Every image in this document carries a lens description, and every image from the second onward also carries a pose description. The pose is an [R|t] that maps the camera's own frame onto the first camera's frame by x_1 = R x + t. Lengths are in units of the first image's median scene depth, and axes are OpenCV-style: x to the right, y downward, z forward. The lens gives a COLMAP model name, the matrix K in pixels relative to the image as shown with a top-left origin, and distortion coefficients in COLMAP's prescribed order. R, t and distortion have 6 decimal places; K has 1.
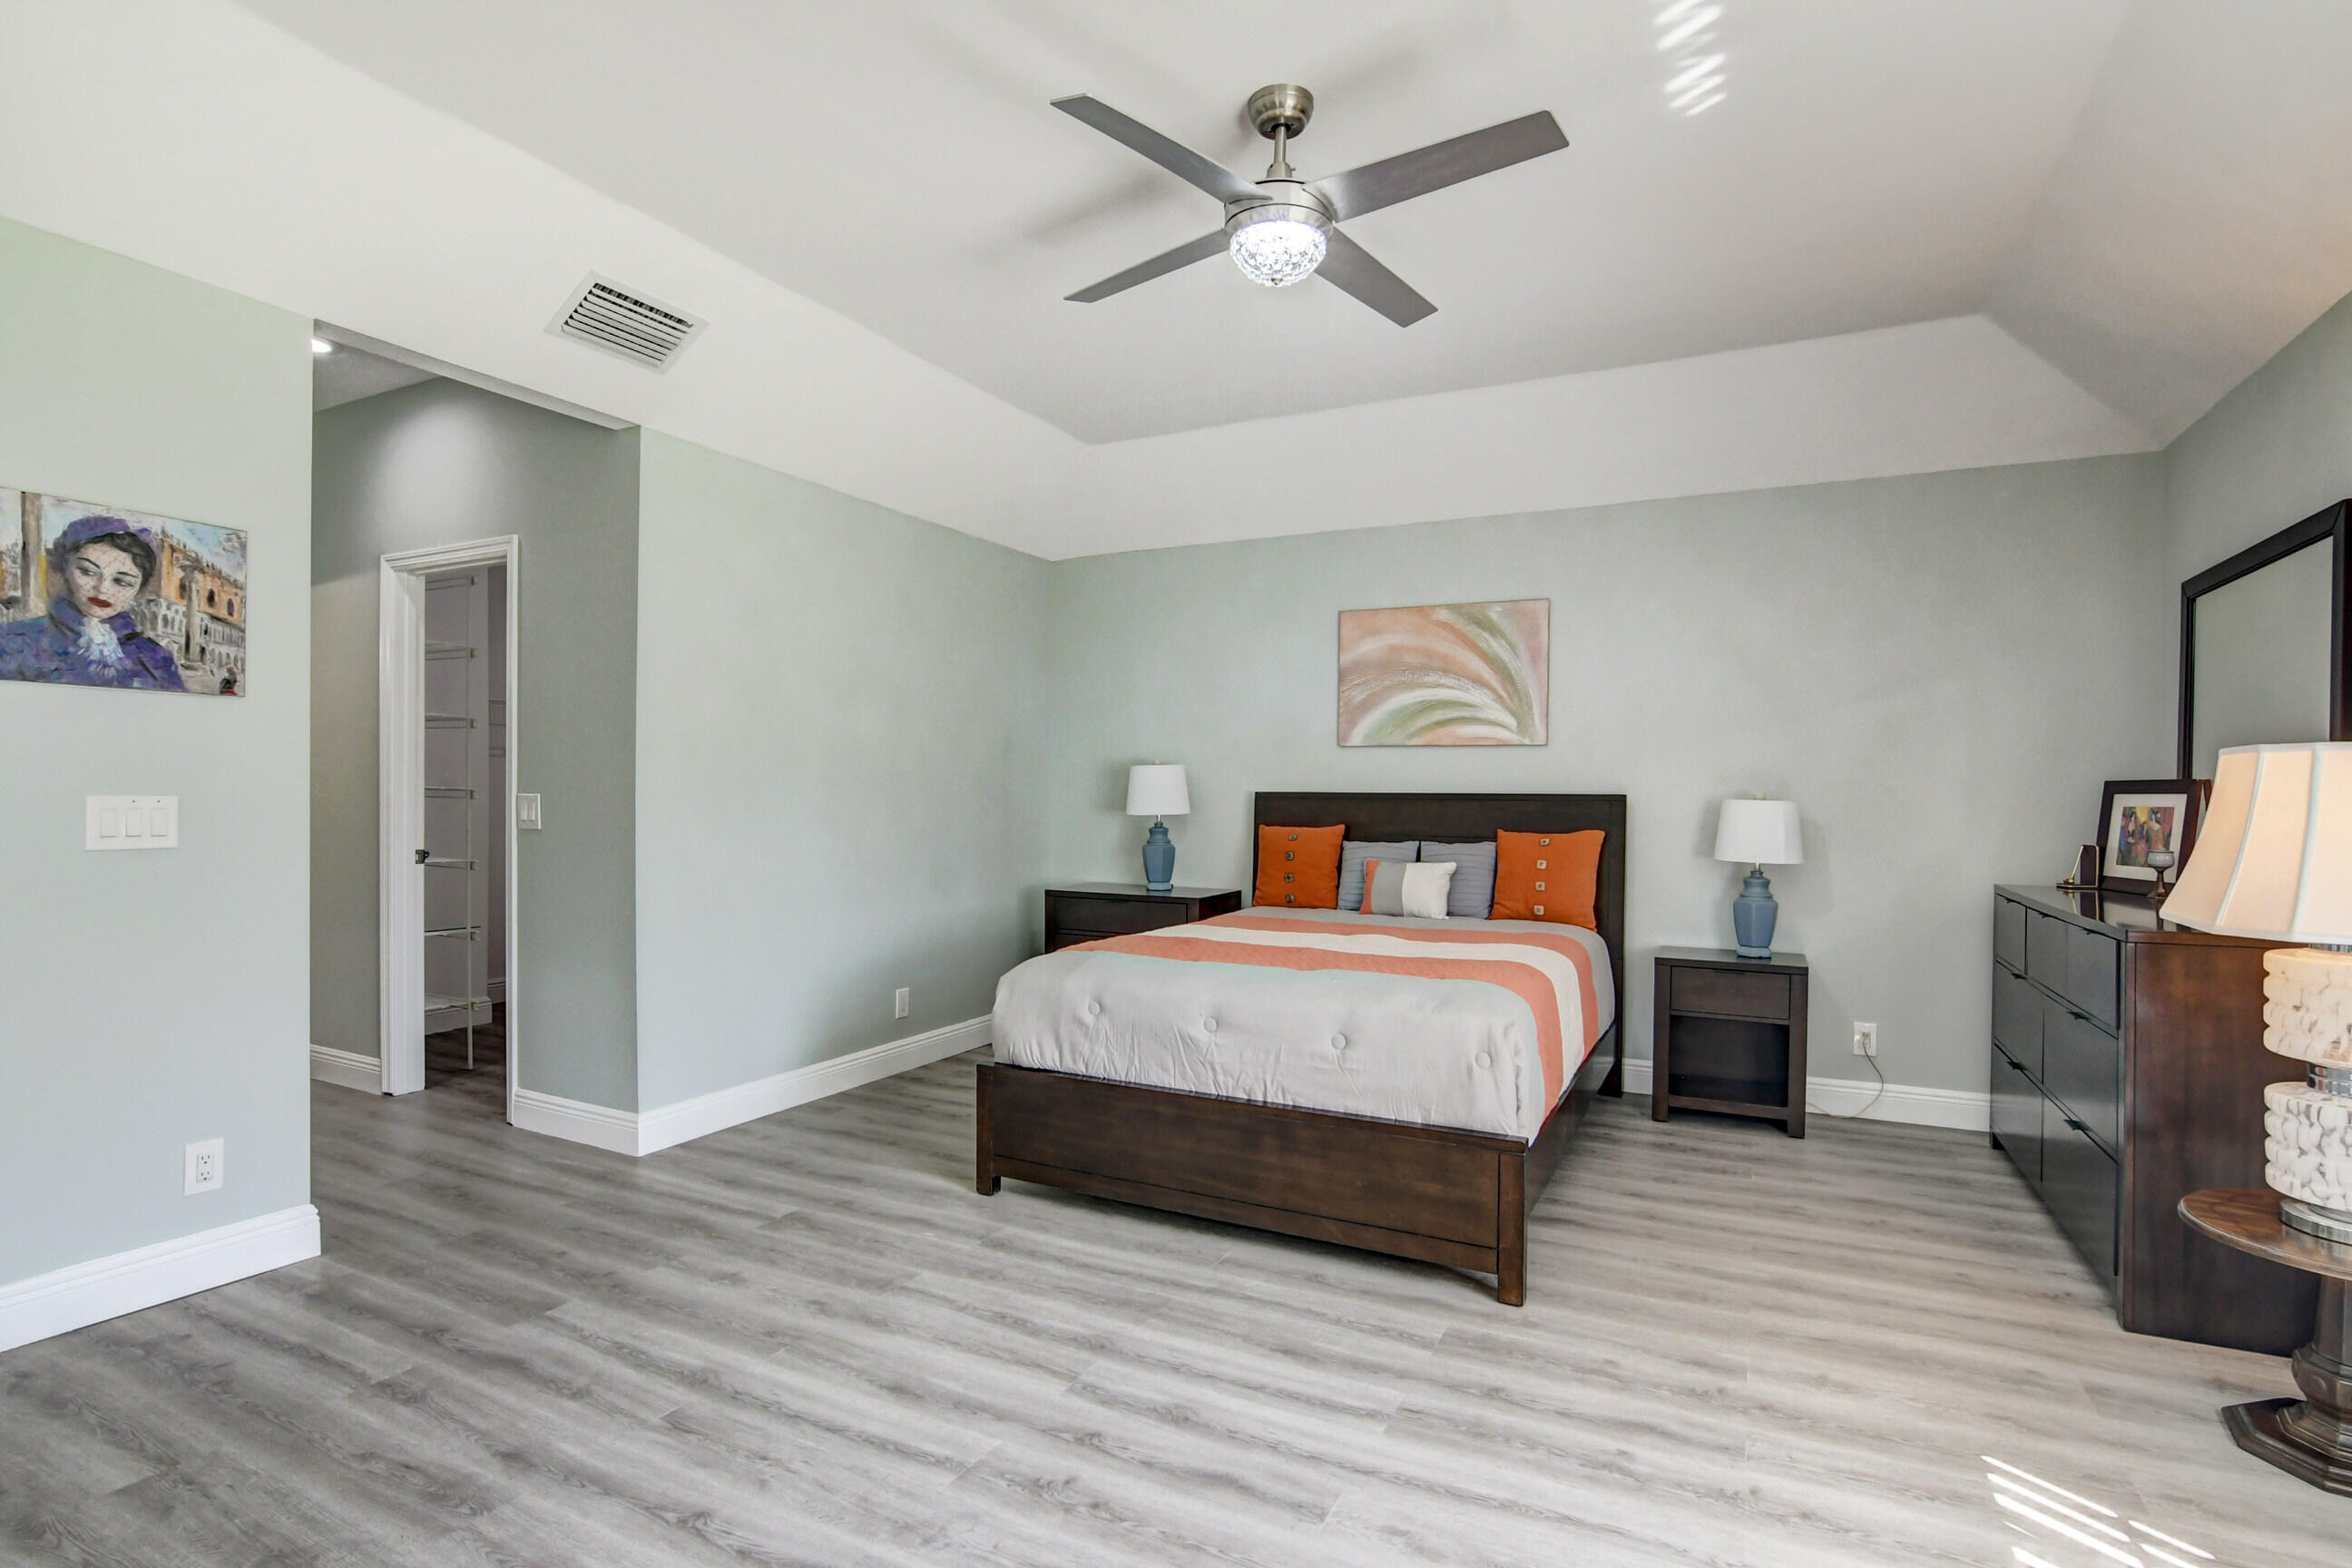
lens RADIAL K [[1152.8, 0, 1163.7], [0, 1152.8, 791.0], [0, 0, 1]] dist [-0.027025, 0.007373]
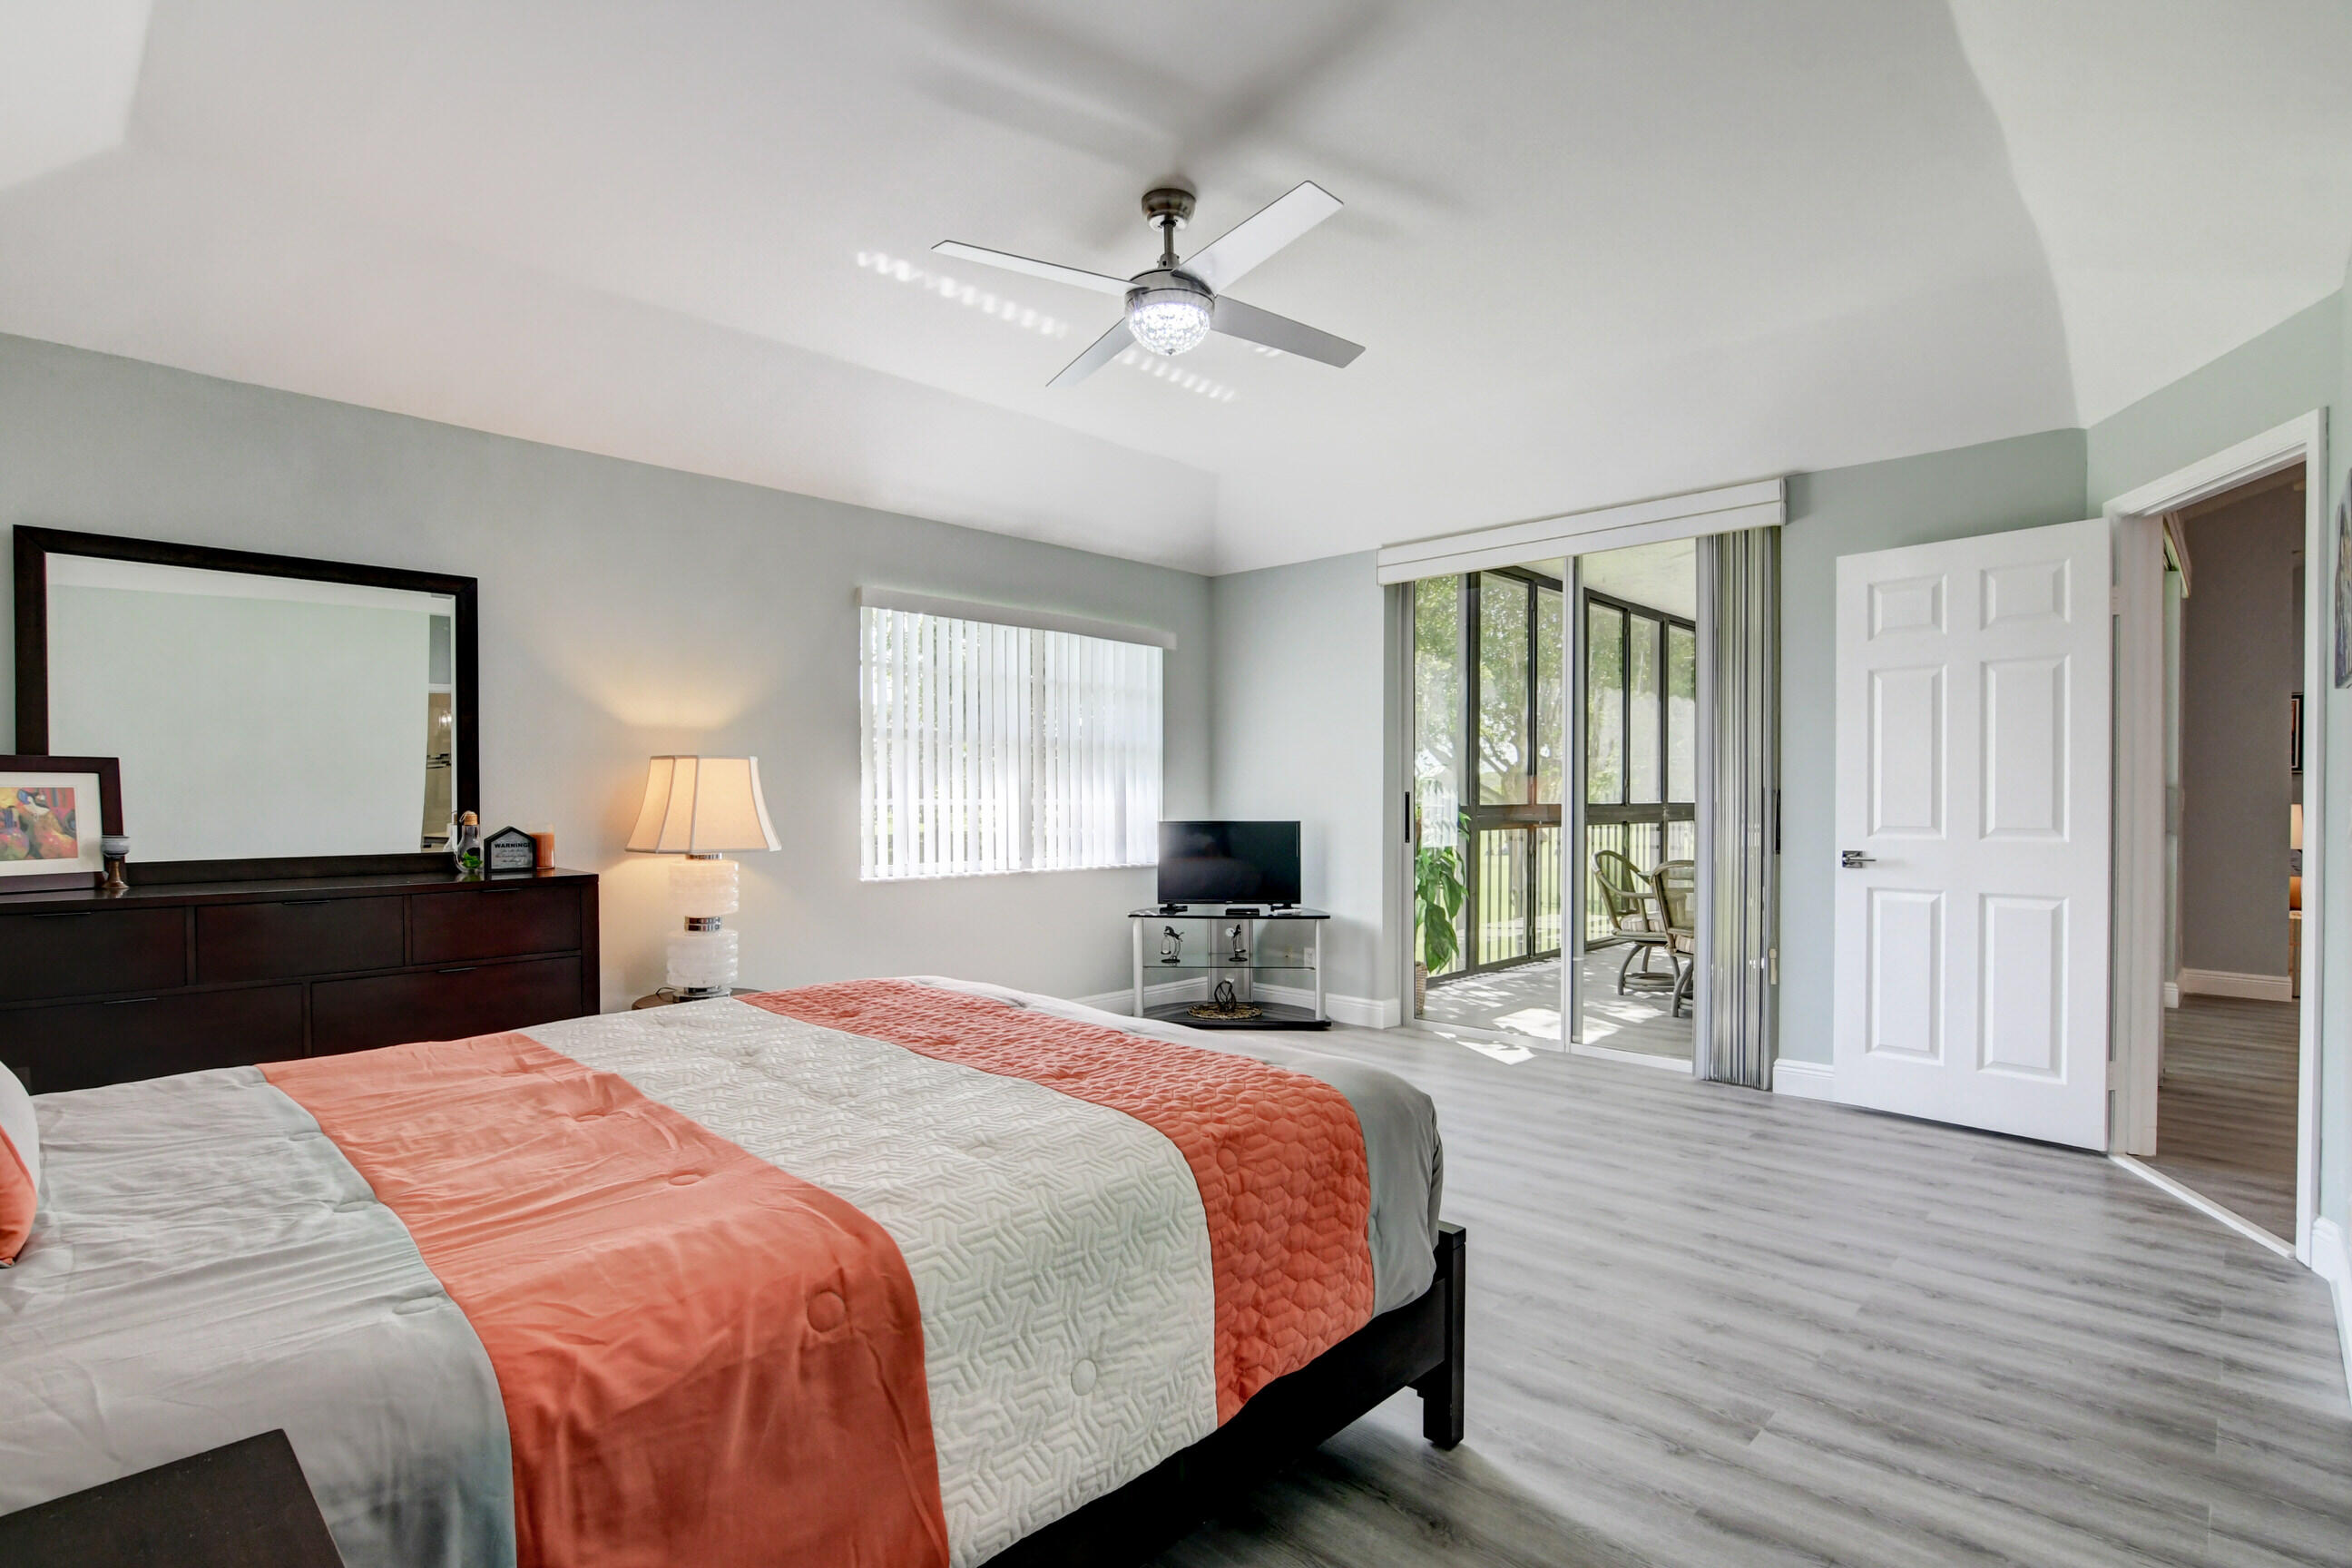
lens RADIAL K [[1152.8, 0, 1168.7], [0, 1152.8, 785.3], [0, 0, 1]] dist [-0.027025, 0.007373]
pose [[-0.960918, -0.007091, 0.276743, -0.176796], [-0.008881, 0.999947, -0.005215, 0.009250], [-0.276692, -0.007469, -0.960930, 1.618983]]
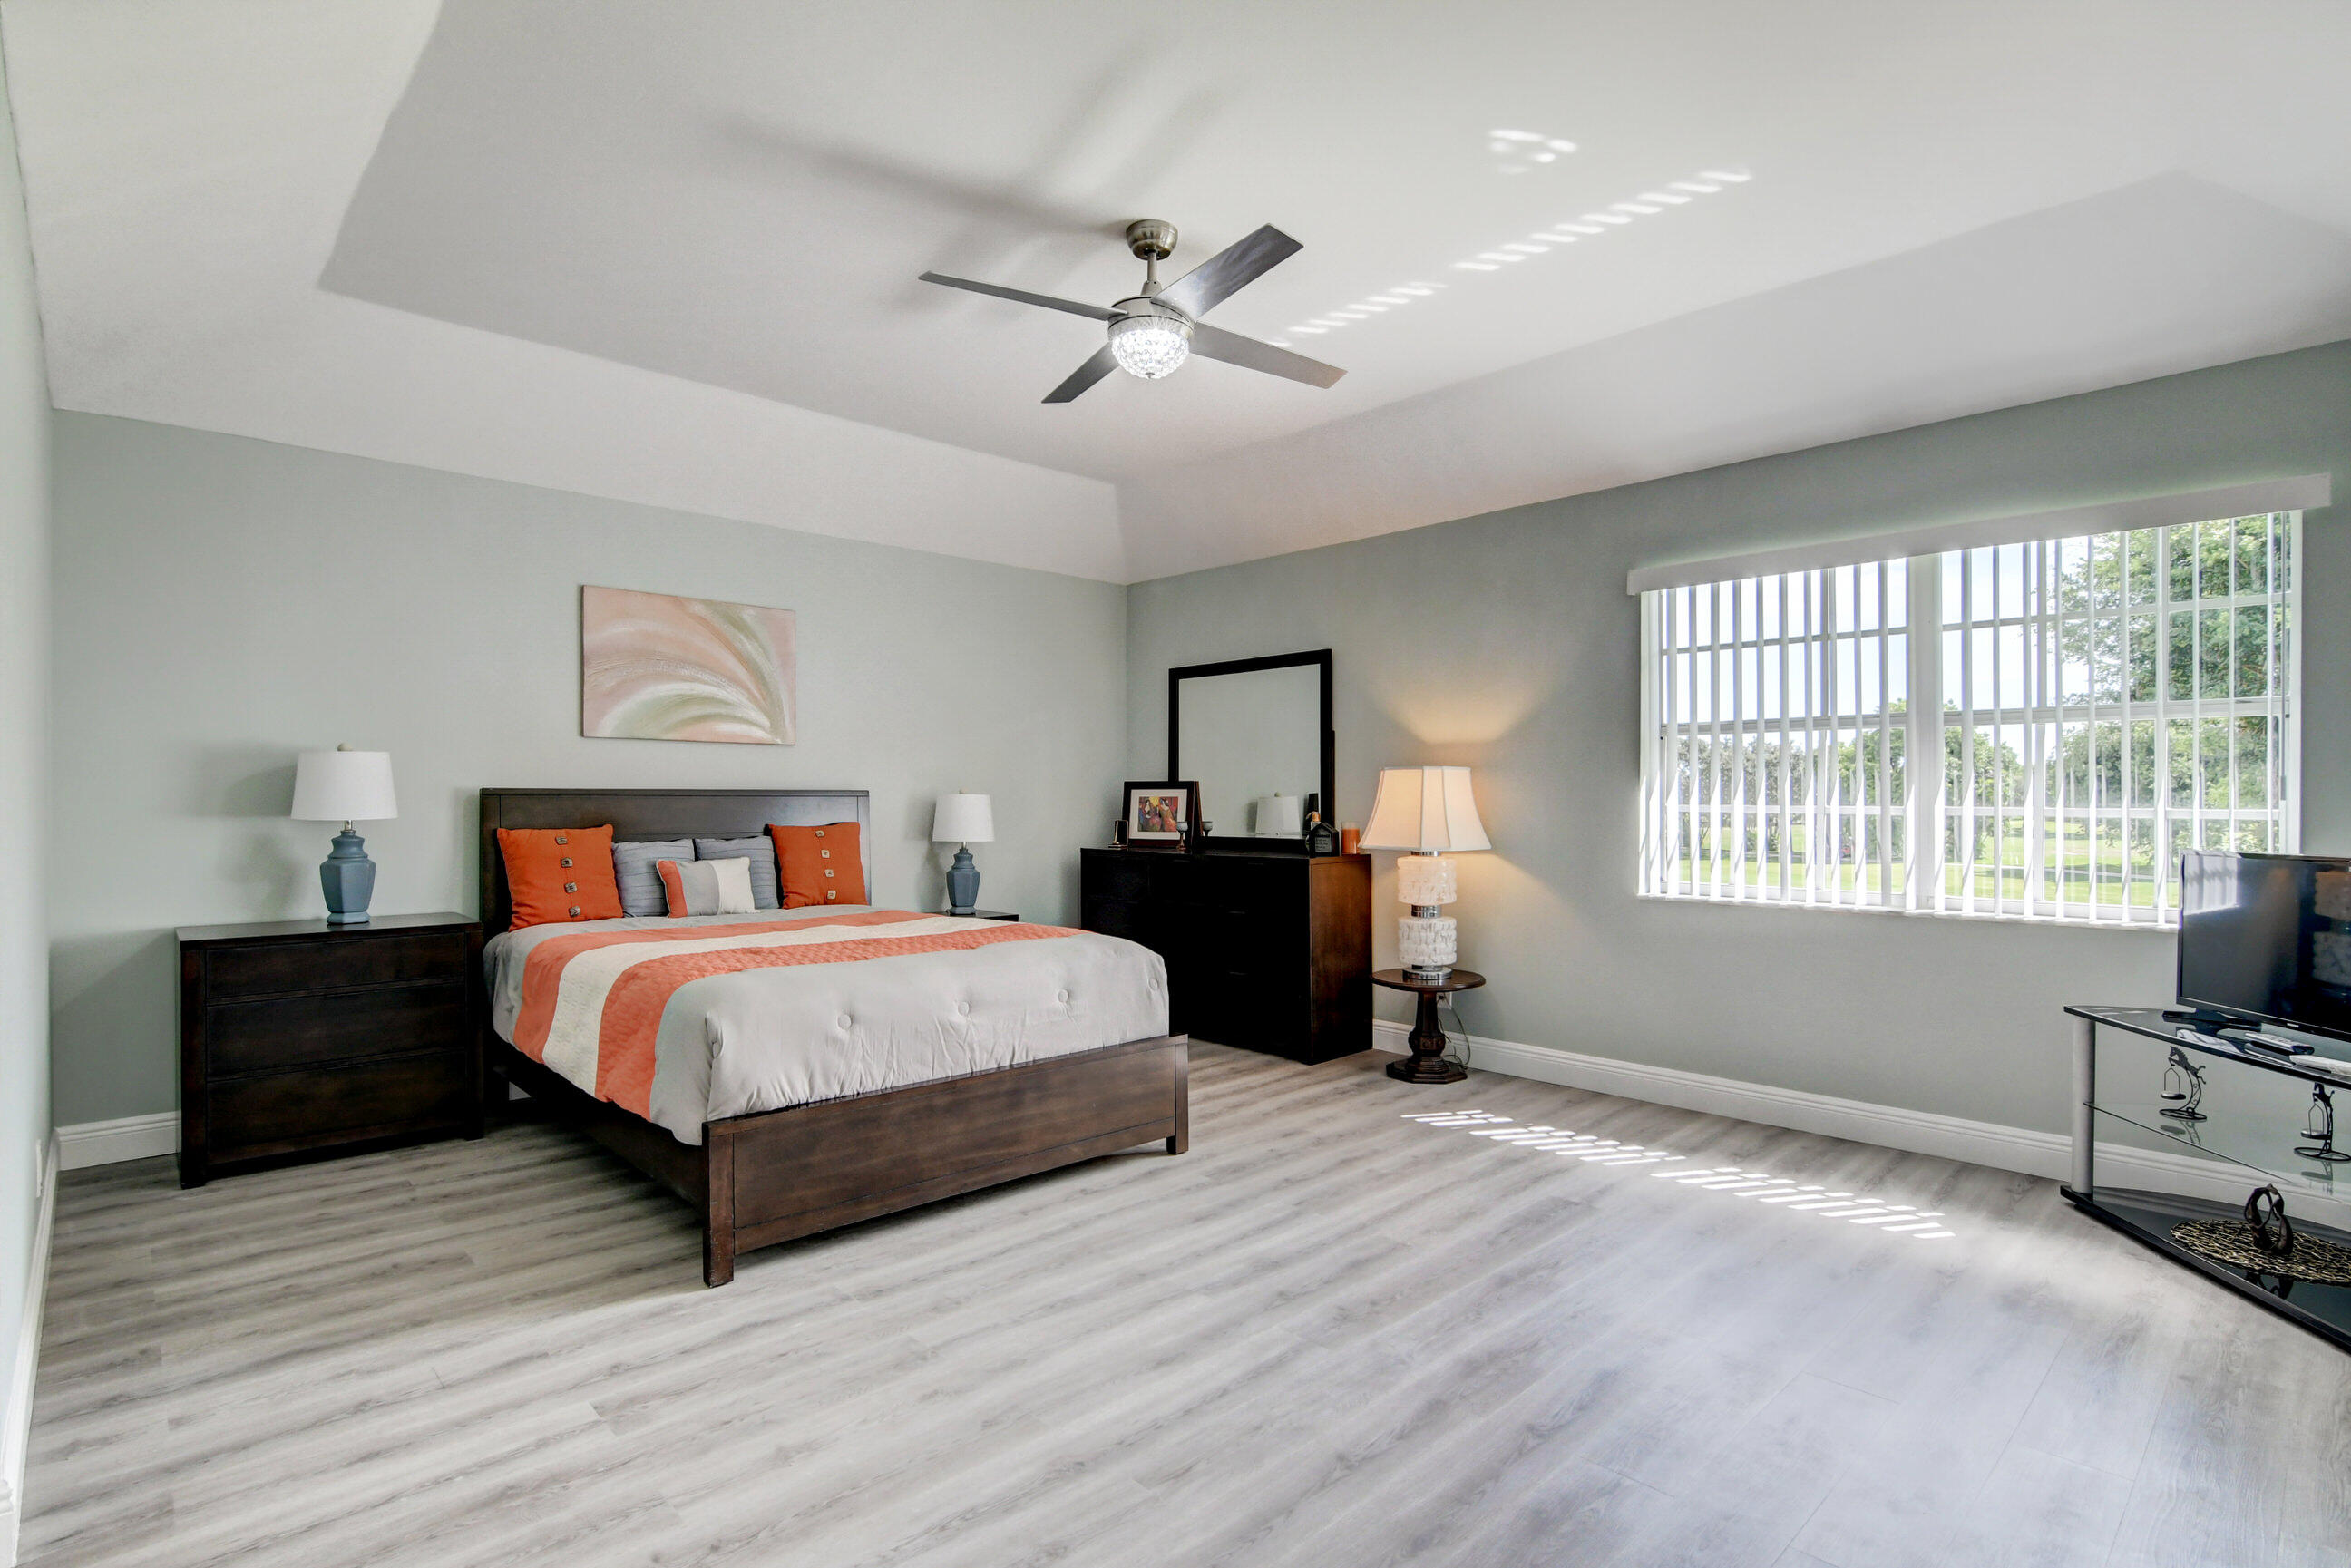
lens RADIAL K [[1152.2, 0, 1161.7], [0, 1152.2, 785.7], [0, 0, 1]] dist [-0.027025, 0.007373]
pose [[0.326665, 0.003042, 0.945135, -0.809739], [0.001001, 0.999993, -0.003565, 0.003682], [-0.945140, 0.002110, 0.326659, 0.441734]]
